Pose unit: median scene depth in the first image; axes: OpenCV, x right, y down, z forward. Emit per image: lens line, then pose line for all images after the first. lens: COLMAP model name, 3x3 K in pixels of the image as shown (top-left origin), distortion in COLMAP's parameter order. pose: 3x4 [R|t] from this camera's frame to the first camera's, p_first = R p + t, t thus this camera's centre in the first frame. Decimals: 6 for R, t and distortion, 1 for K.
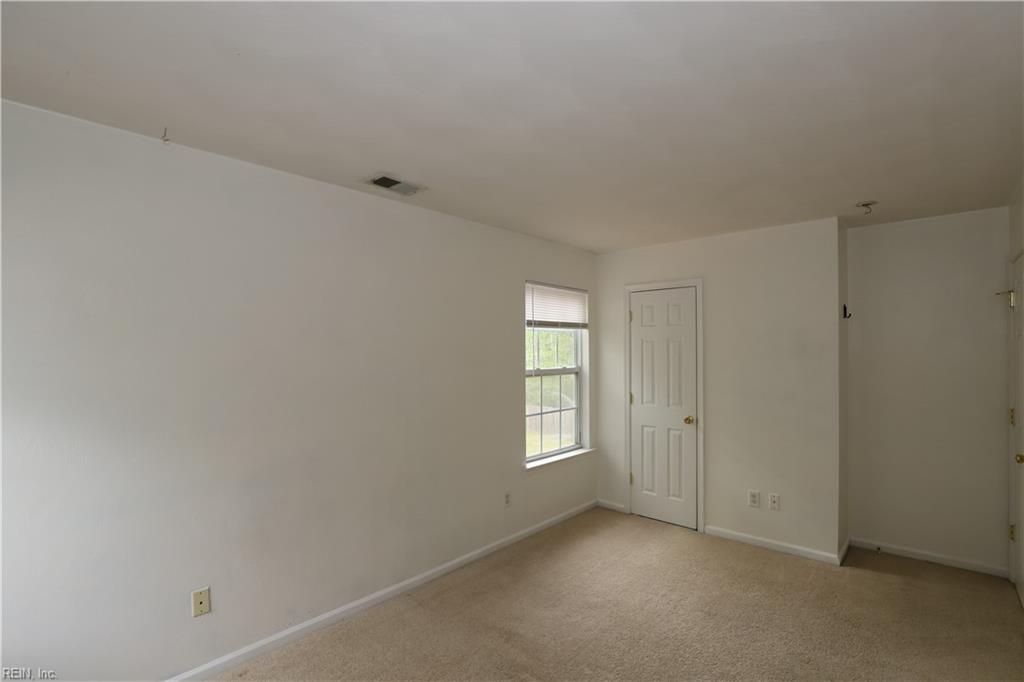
lens RADIAL K [[471.8, 0, 515.6], [0, 471.8, 340.8], [0, 0, 1]] dist [-0.037018, 0.008050]
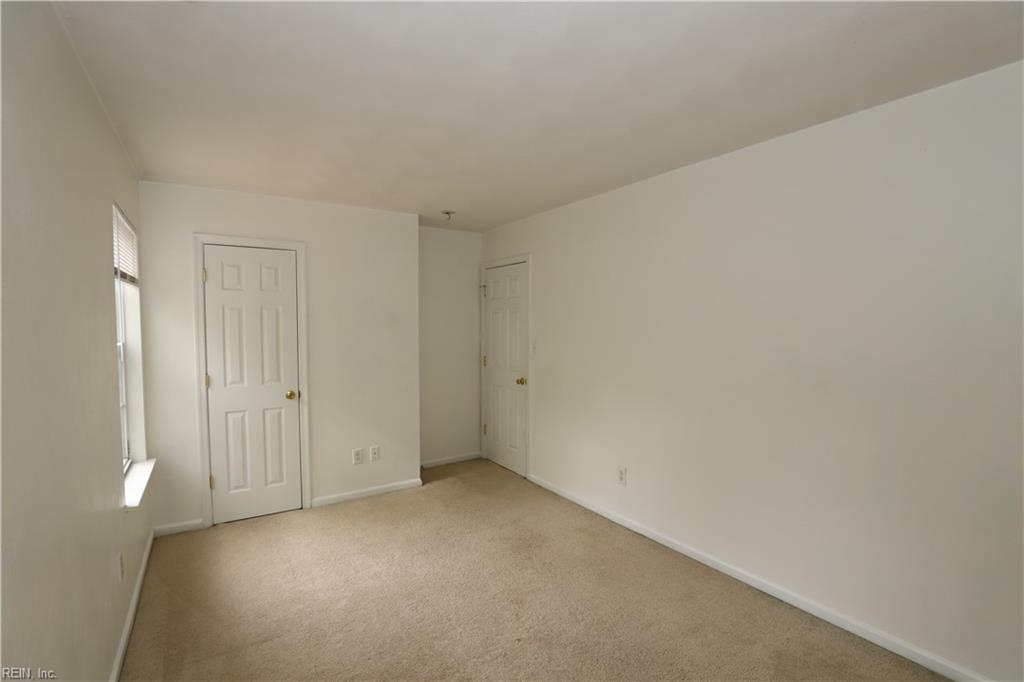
lens RADIAL K [[471.8, 0, 515.9], [0, 471.8, 345.5], [0, 0, 1]] dist [-0.037018, 0.008050]
pose [[0.238800, -0.043680, 0.970086, -0.414376], [-0.022802, 0.998460, 0.050571, 0.014253], [-0.970801, -0.034197, 0.237437, 0.355108]]
